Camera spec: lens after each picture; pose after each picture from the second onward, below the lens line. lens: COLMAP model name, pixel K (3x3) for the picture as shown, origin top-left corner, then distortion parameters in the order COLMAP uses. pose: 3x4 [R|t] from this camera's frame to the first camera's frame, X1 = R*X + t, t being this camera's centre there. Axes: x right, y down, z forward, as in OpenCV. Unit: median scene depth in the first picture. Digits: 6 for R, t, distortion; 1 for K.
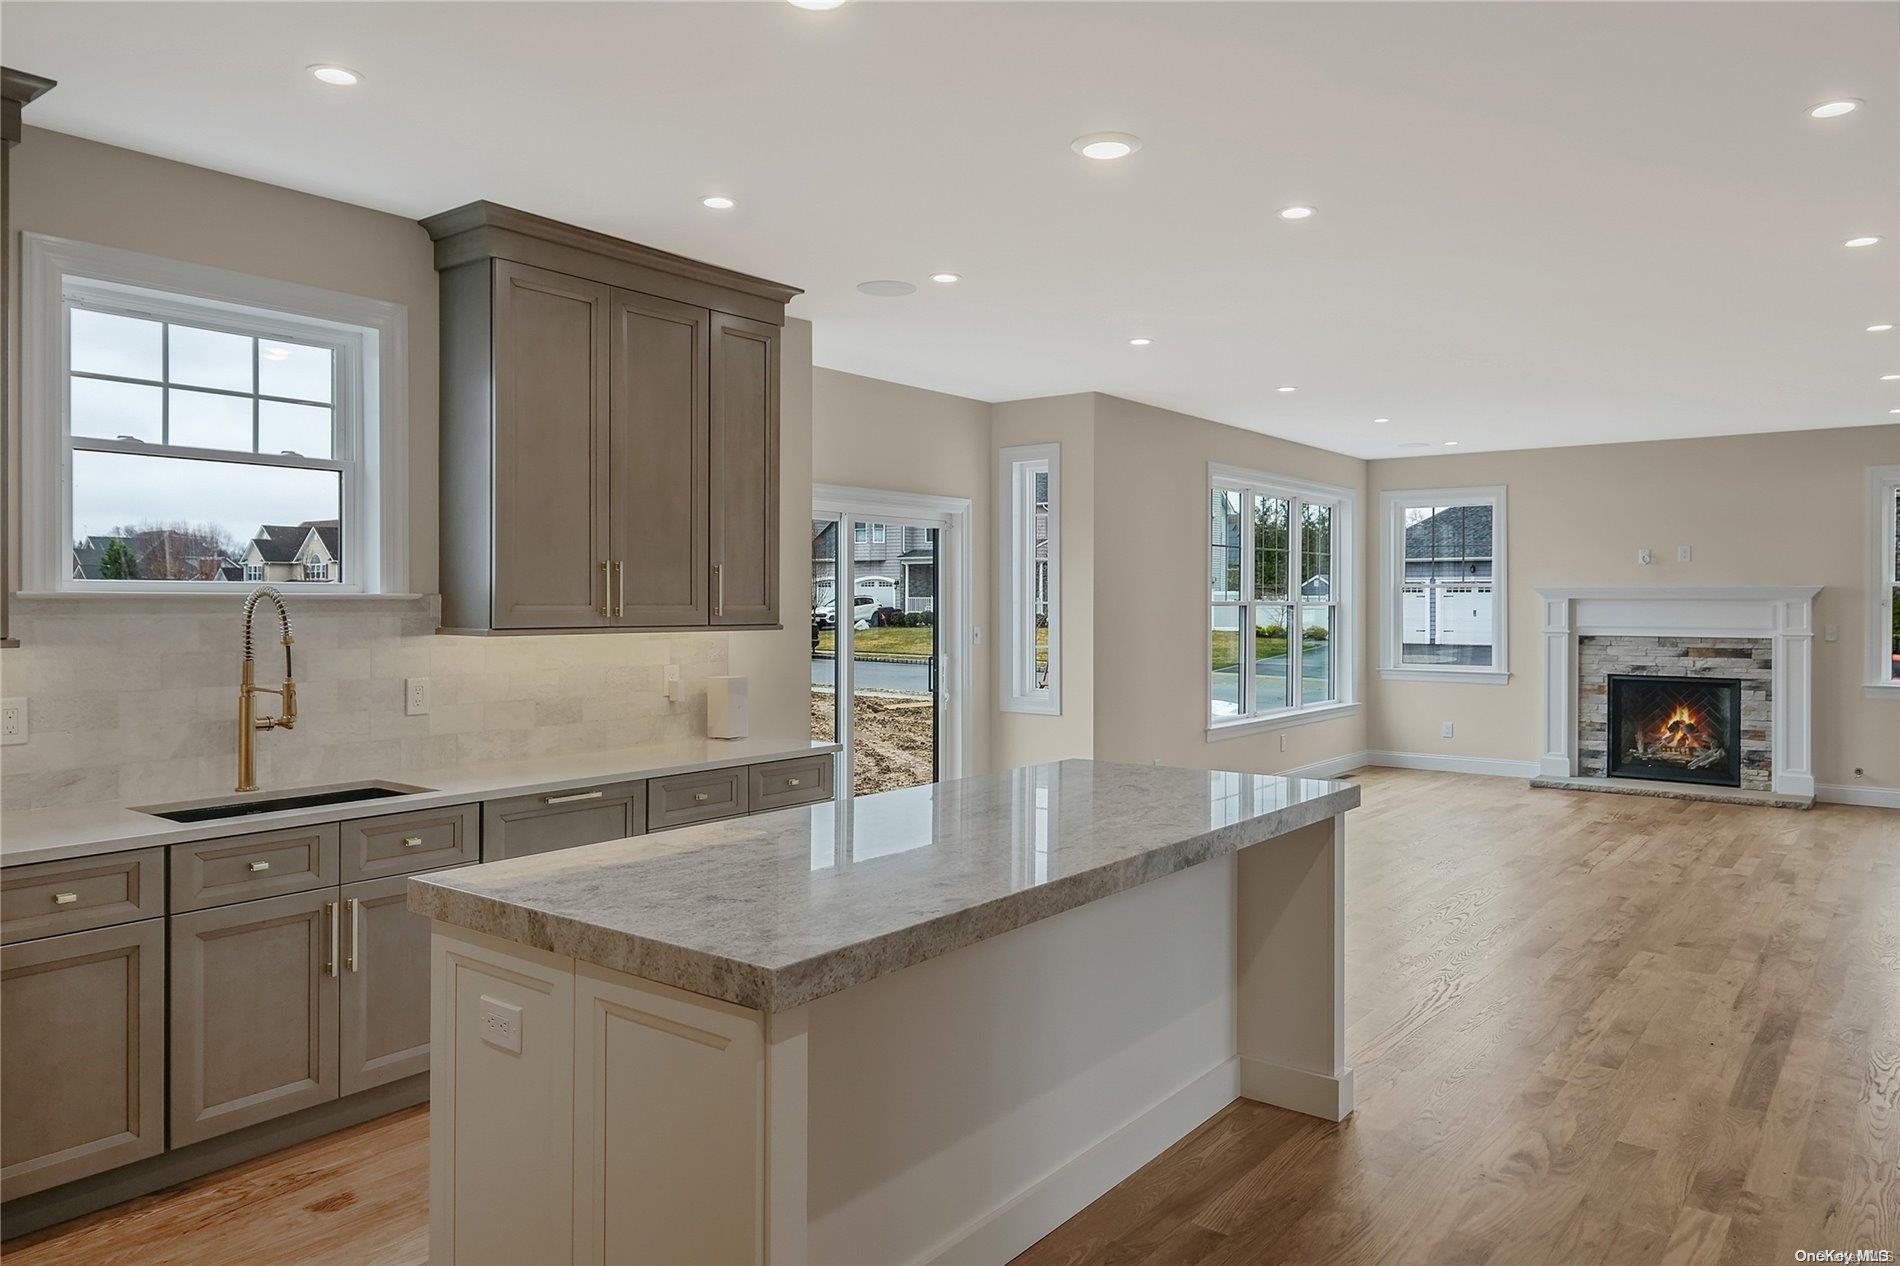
lens RADIAL K [[1345.2, 0, 950.9], [0, 1345.2, 600.1], [0, 0, 1]] dist [0.007780, 0.002449]
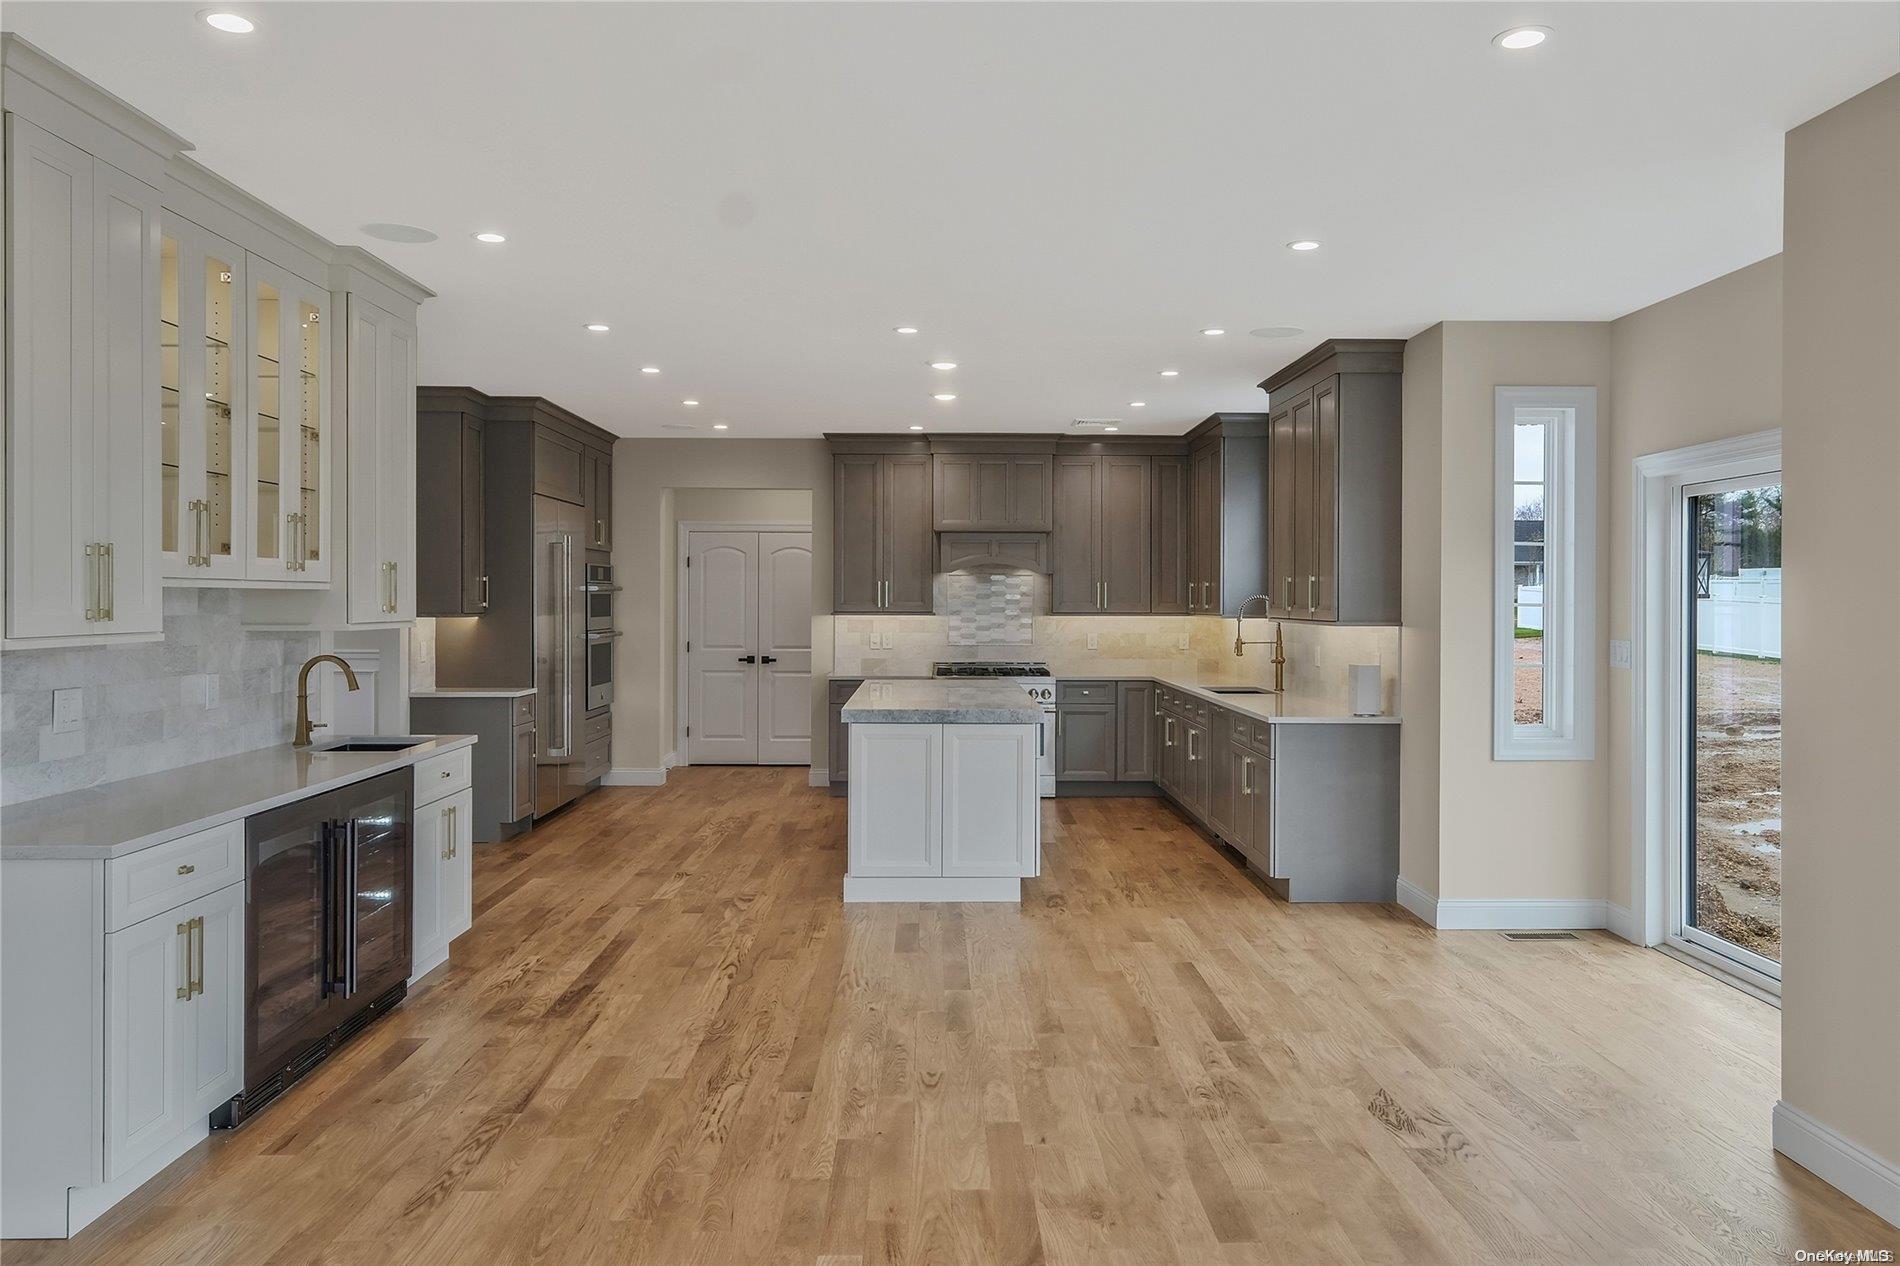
lens RADIAL K [[1345.2, 0, 950.9], [0, 1345.2, 600.1], [0, 0, 1]] dist [0.007780, 0.002449]
pose [[-0.793983, -0.003466, -0.607930, 1.165559], [-0.002487, 0.999994, -0.002454, 0.002982], [0.607935, -0.000437, -0.793987, 2.316093]]
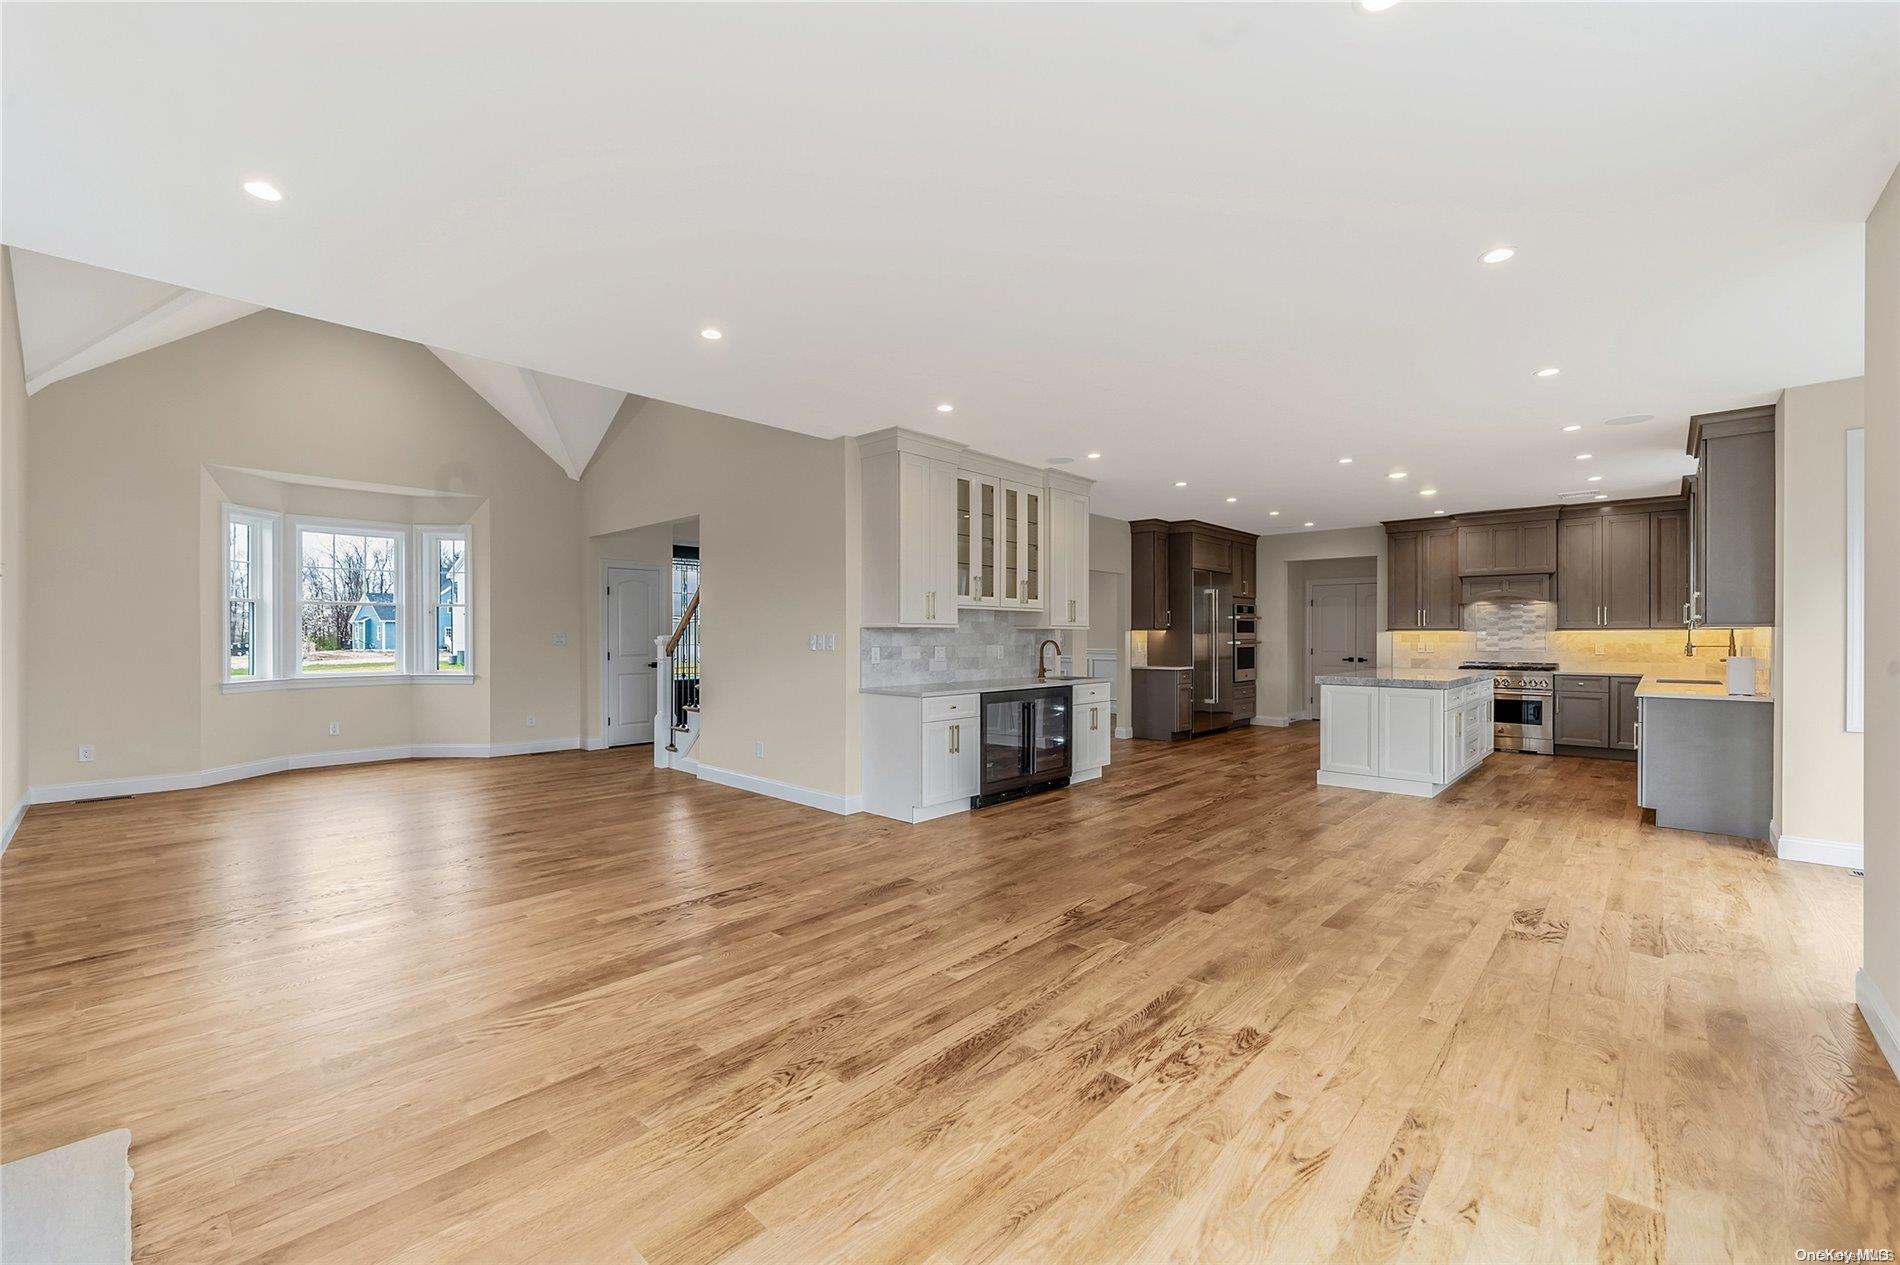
lens RADIAL K [[764.7, 0, 950.0], [0, 764.7, 632.5], [0, 0, 1]] dist [0.010741, 0.000028]
pose [[-0.994575, -0.001827, 0.104009, 0.900328], [-0.002418, 0.999982, -0.005562, 0.046835], [-0.103997, -0.005783, -0.994561, 2.684675]]
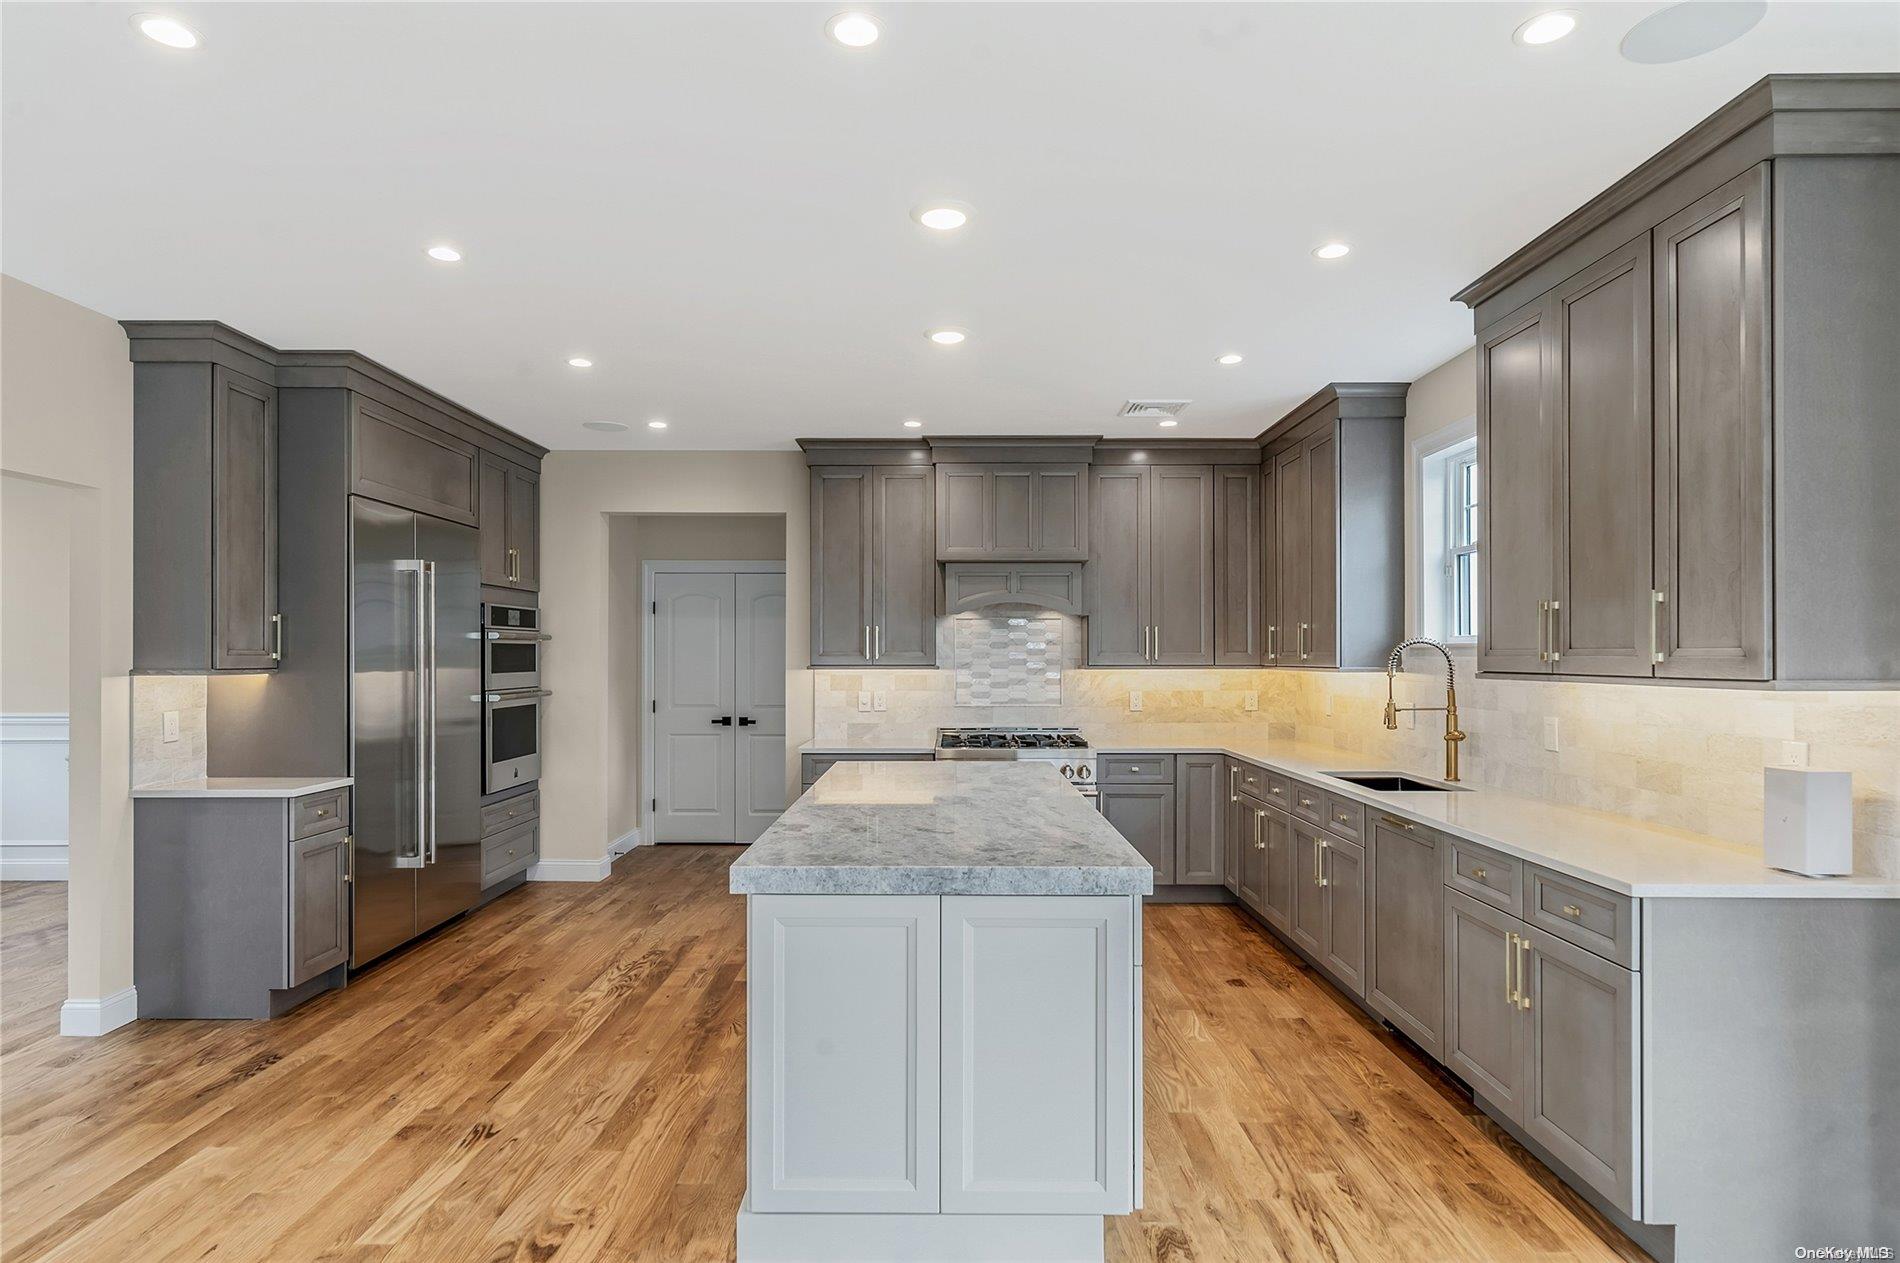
lens RADIAL K [[1027.8, 0, 945.2], [0, 1027.8, 646.6], [0, 0, 1]] dist [-0.001202, -0.000423]
pose [[-0.802765, -0.006580, -0.596259, 0.543929], [0.000938, 0.999924, -0.012298, 0.010937], [0.596295, -0.010432, -0.802698, 1.507348]]
